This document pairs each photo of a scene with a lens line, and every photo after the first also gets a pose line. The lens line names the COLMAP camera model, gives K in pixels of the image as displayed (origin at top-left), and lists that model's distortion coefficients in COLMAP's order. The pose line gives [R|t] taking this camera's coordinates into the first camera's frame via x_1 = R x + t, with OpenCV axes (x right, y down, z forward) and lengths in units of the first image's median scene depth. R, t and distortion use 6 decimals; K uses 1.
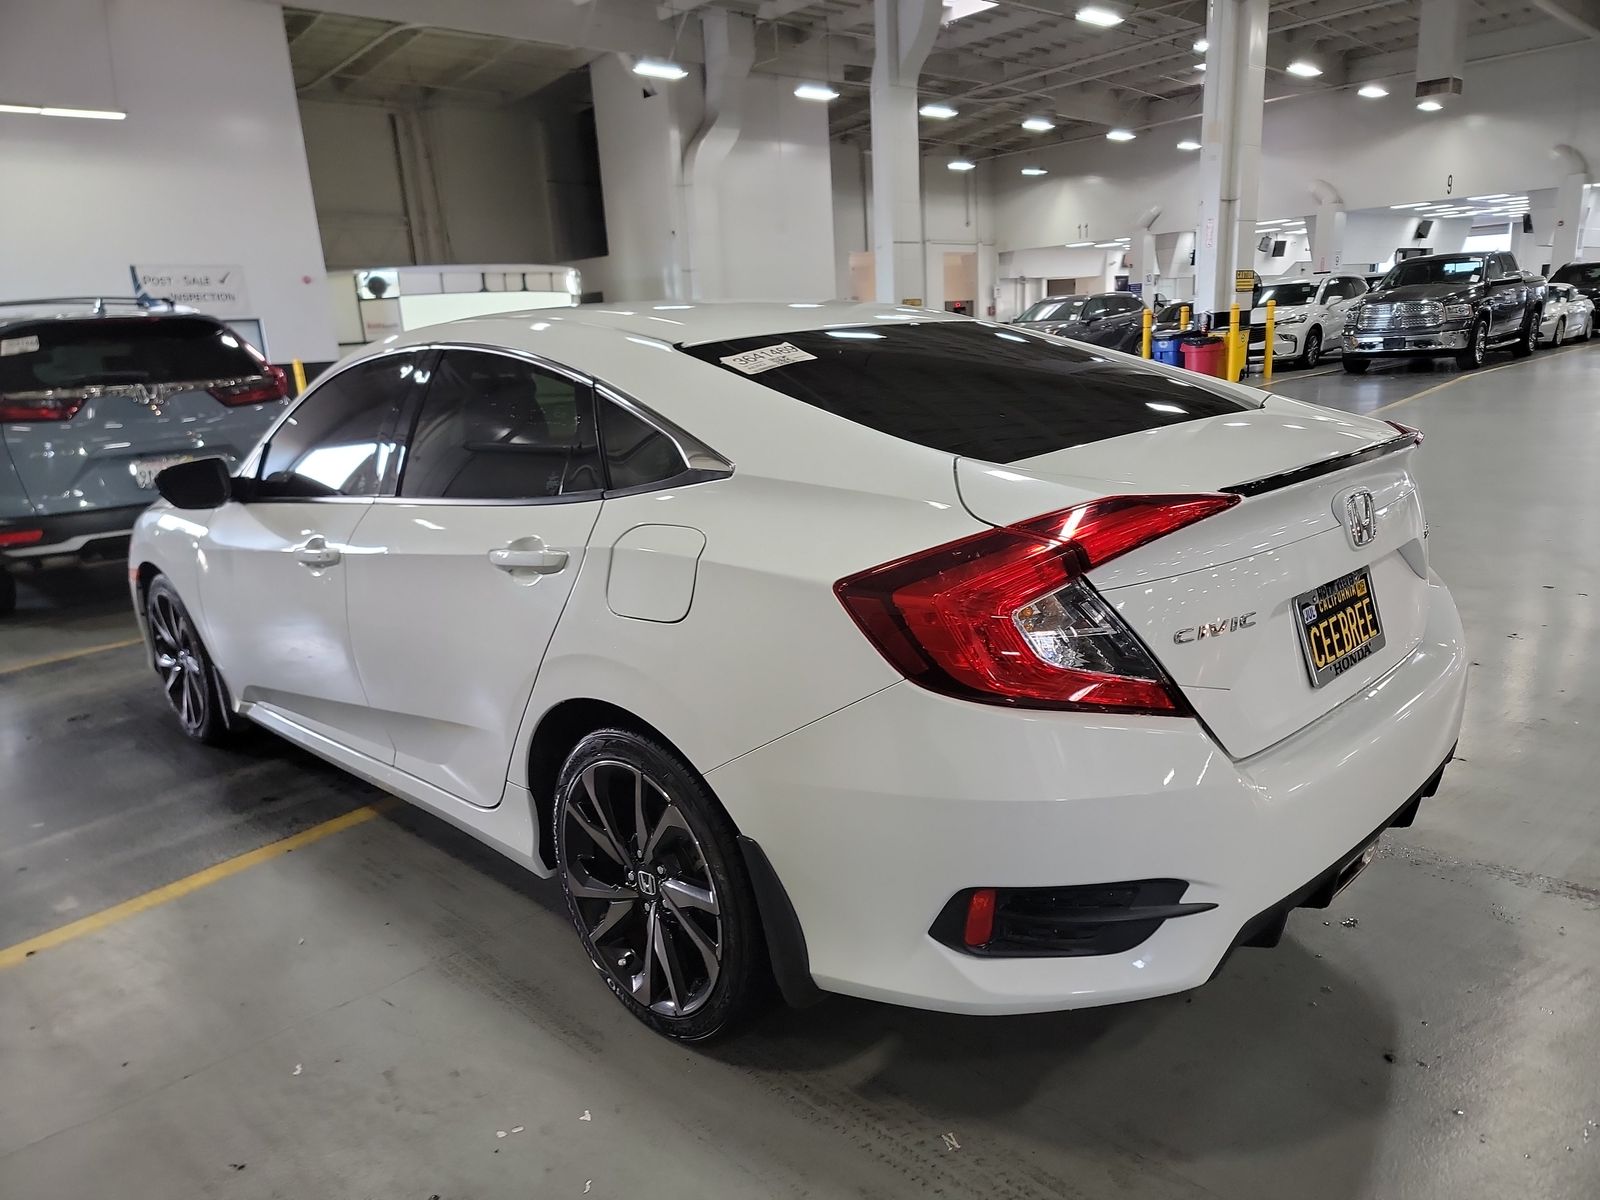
lens RADIAL K [[1140.8, 0, 805.9], [0, 1140.8, 628.2], [0, 0, 1]] dist [0.074014, -0.071953]
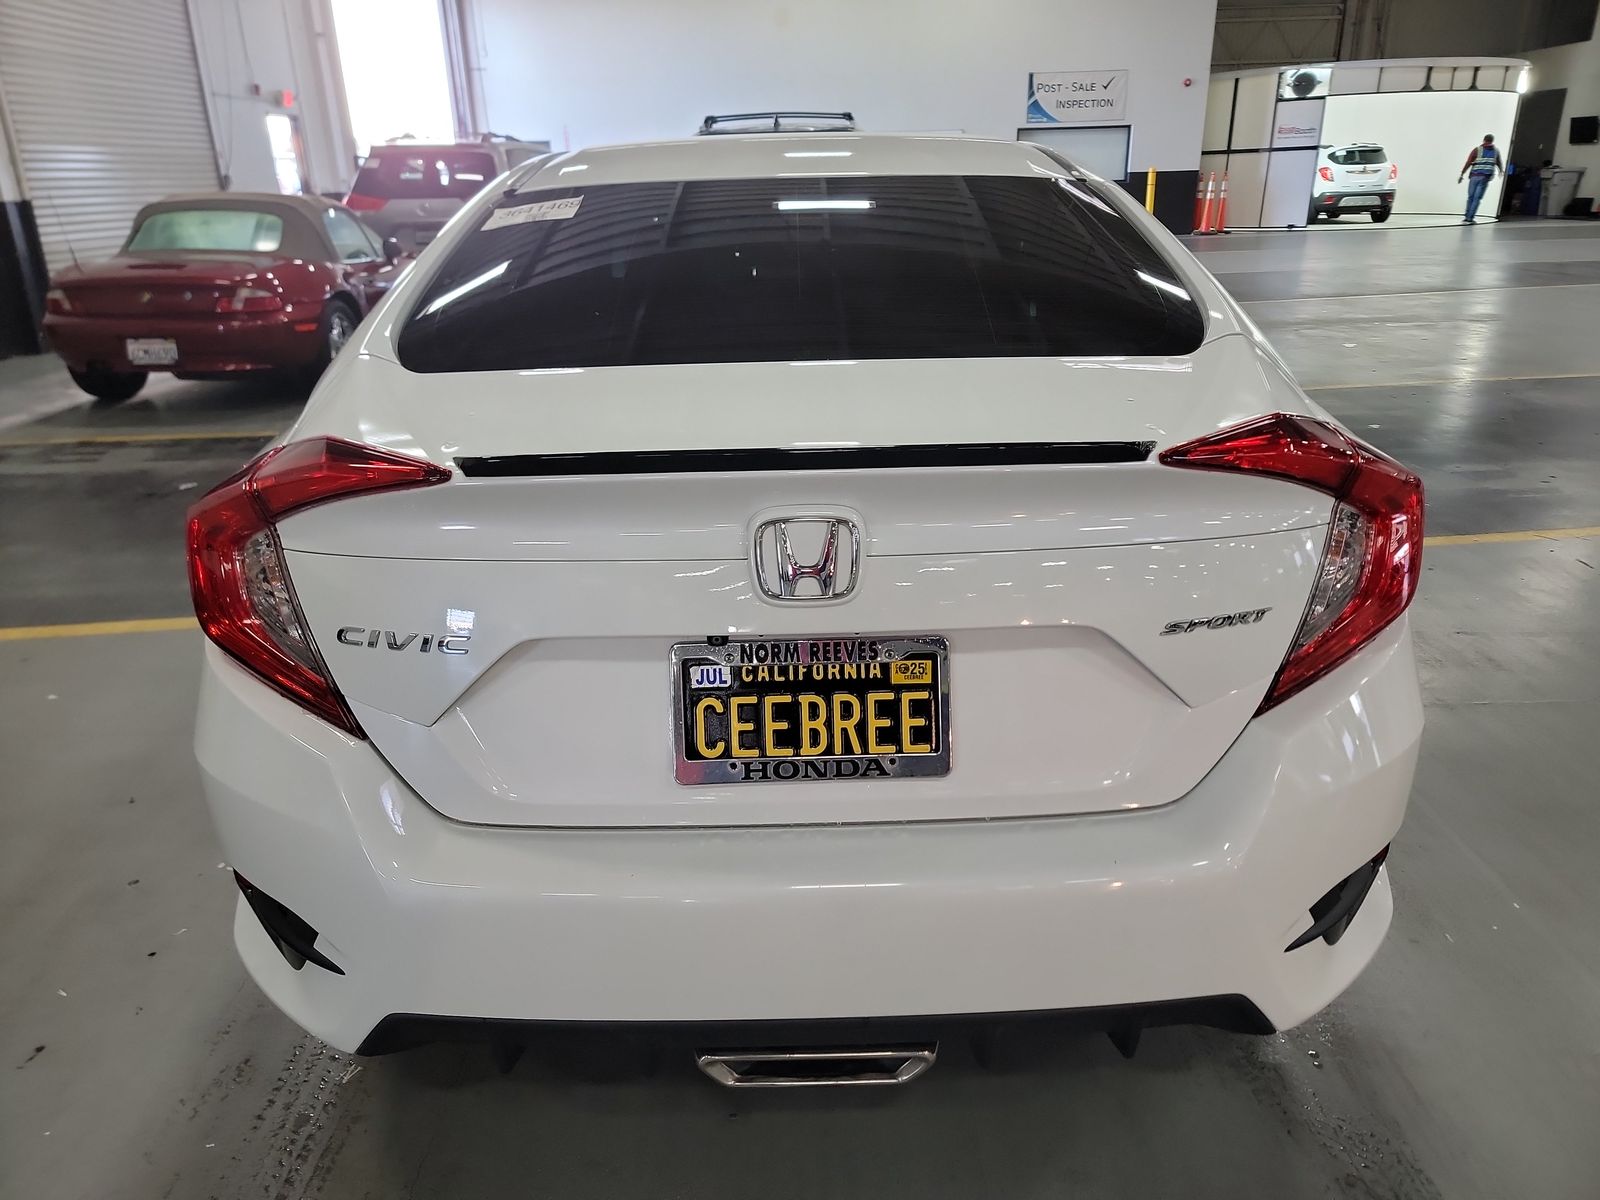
lens RADIAL K [[1140.8, 0, 805.9], [0, 1140.8, 628.2], [0, 0, 1]] dist [0.074014, -0.071953]
pose [[0.716682, 0.301759, -0.628735, 0.060413], [-0.202941, 0.952766, 0.225948, -0.013603], [0.667219, -0.034337, 0.744070, 0.037667]]
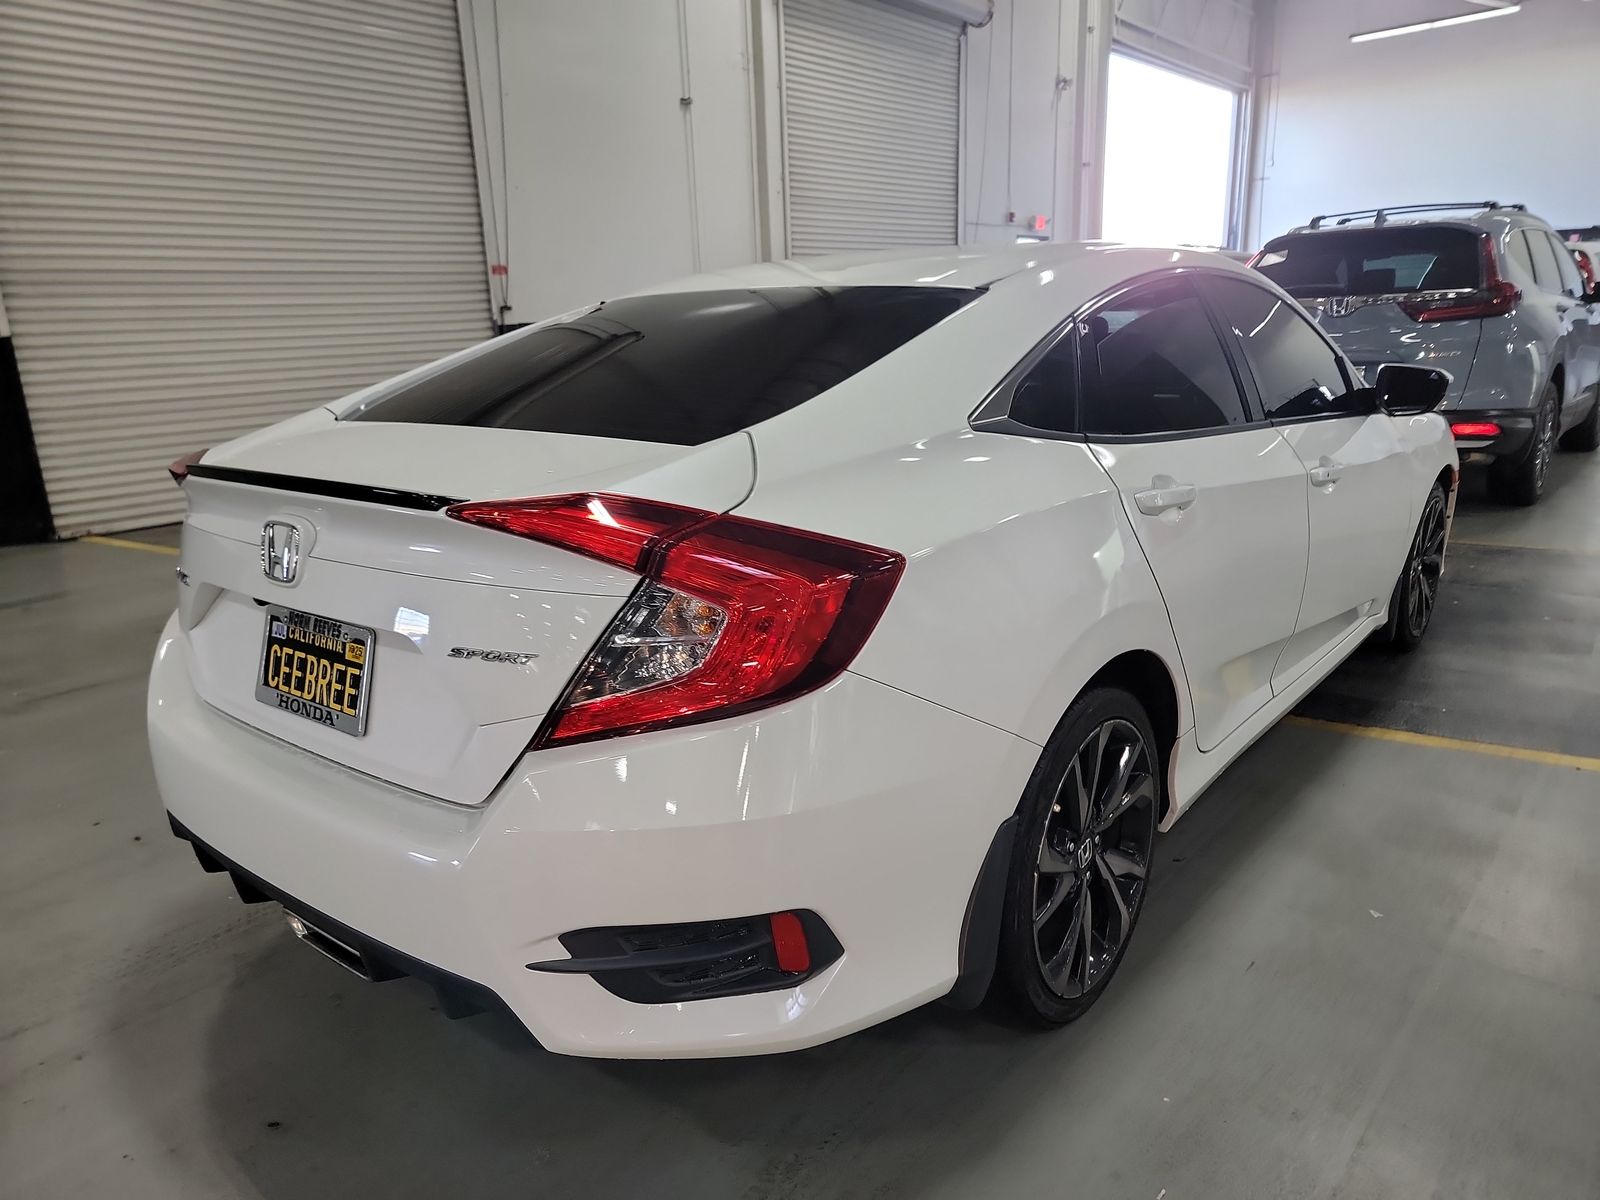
lens RADIAL K [[1140.8, 0, 805.9], [0, 1140.8, 628.2], [0, 0, 1]] dist [0.074014, -0.071953]
pose [[0.093769, 0.325842, -0.940763, 0.094018], [-0.223344, 0.927727, 0.299066, -0.027088], [0.970219, 0.182071, 0.159767, 0.086992]]
